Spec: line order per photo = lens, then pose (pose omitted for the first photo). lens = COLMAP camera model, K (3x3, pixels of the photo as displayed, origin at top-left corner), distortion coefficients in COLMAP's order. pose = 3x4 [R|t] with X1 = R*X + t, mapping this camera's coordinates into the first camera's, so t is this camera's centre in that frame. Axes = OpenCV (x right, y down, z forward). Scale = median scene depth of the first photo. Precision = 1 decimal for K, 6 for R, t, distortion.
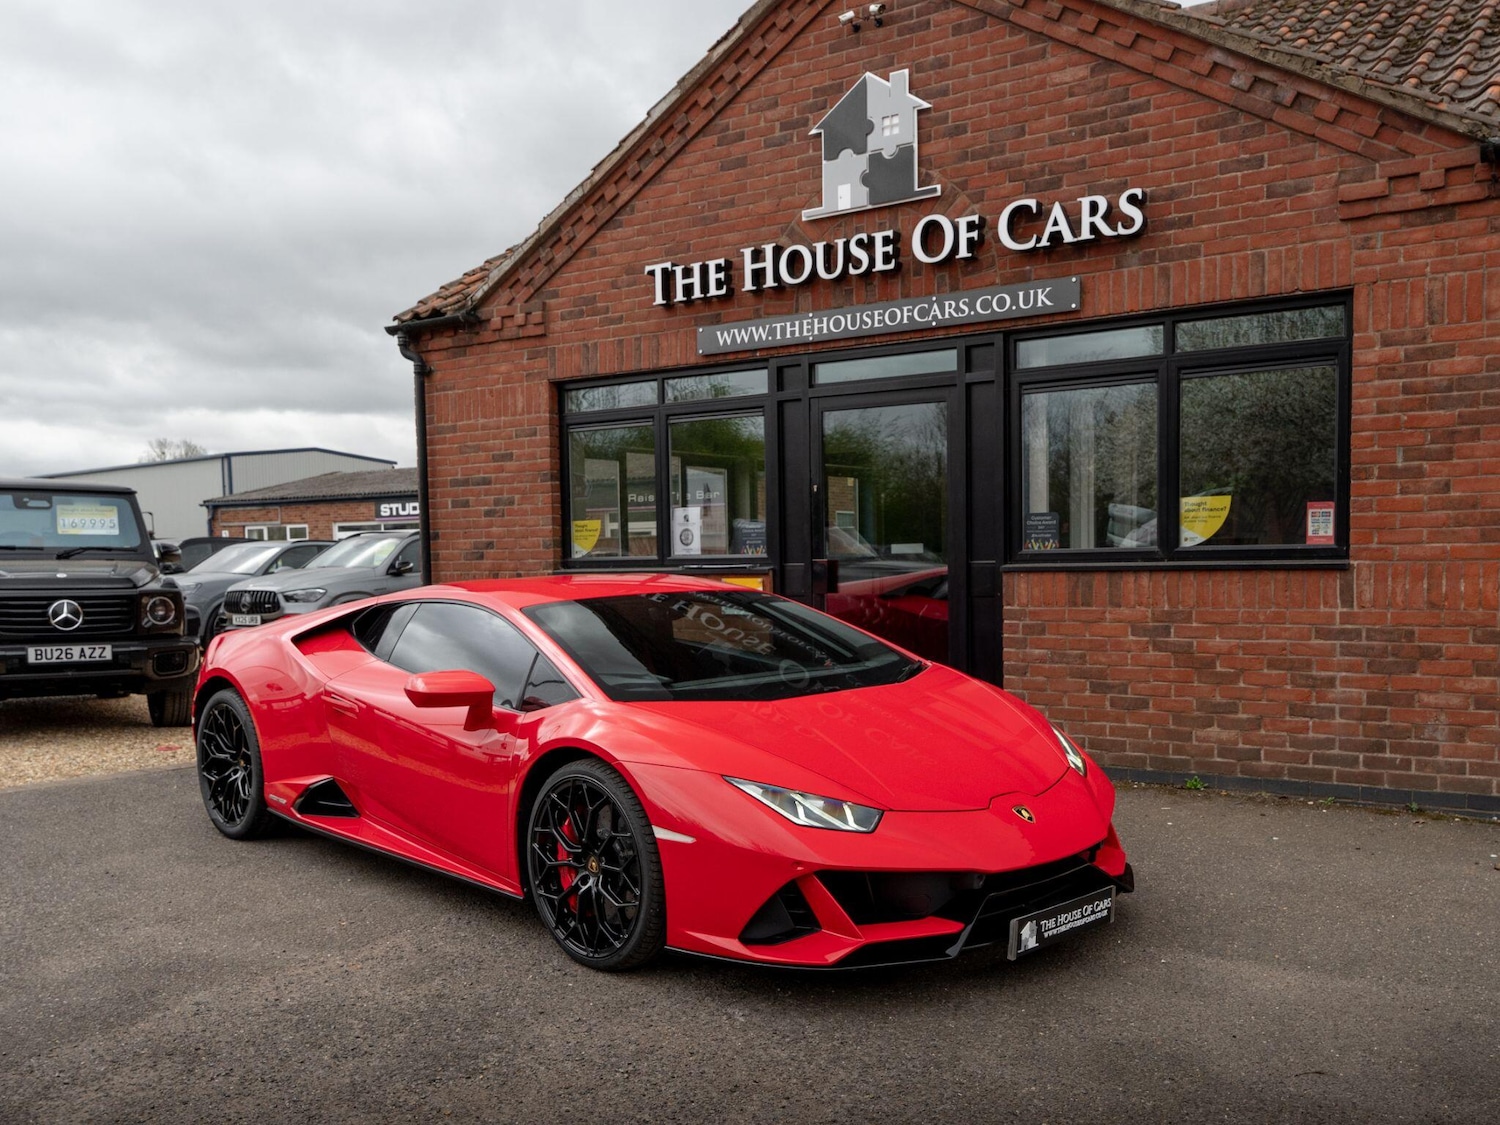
lens RADIAL K [[1323.9, 0, 763.3], [0, 1323.9, 657.3], [0, 0, 1]] dist [-0.002065, 0.001363]
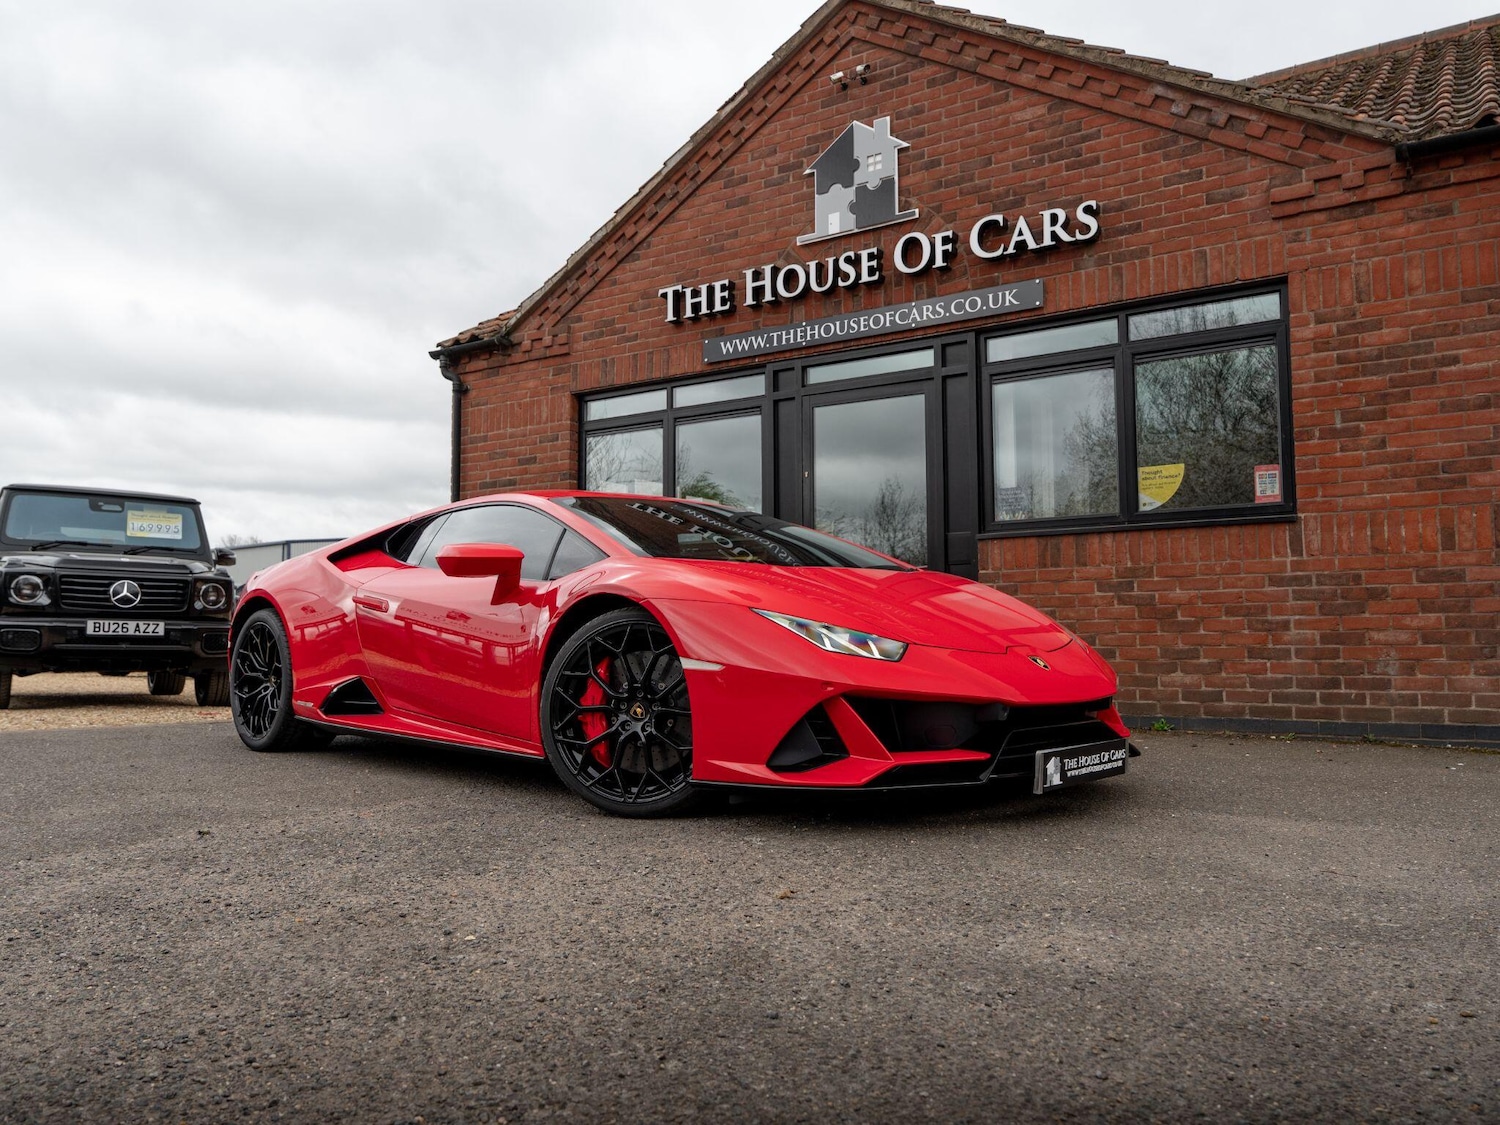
lens RADIAL K [[1126.8, 0, 756.6], [0, 1126.8, 567.0], [0, 0, 1]] dist [-0.000886, -0.001728]
pose [[0.999821, 0.013355, 0.013403, -0.016100], [-0.011290, 0.989543, -0.143797, 0.094725], [-0.015183, 0.143620, 0.989516, 0.072820]]
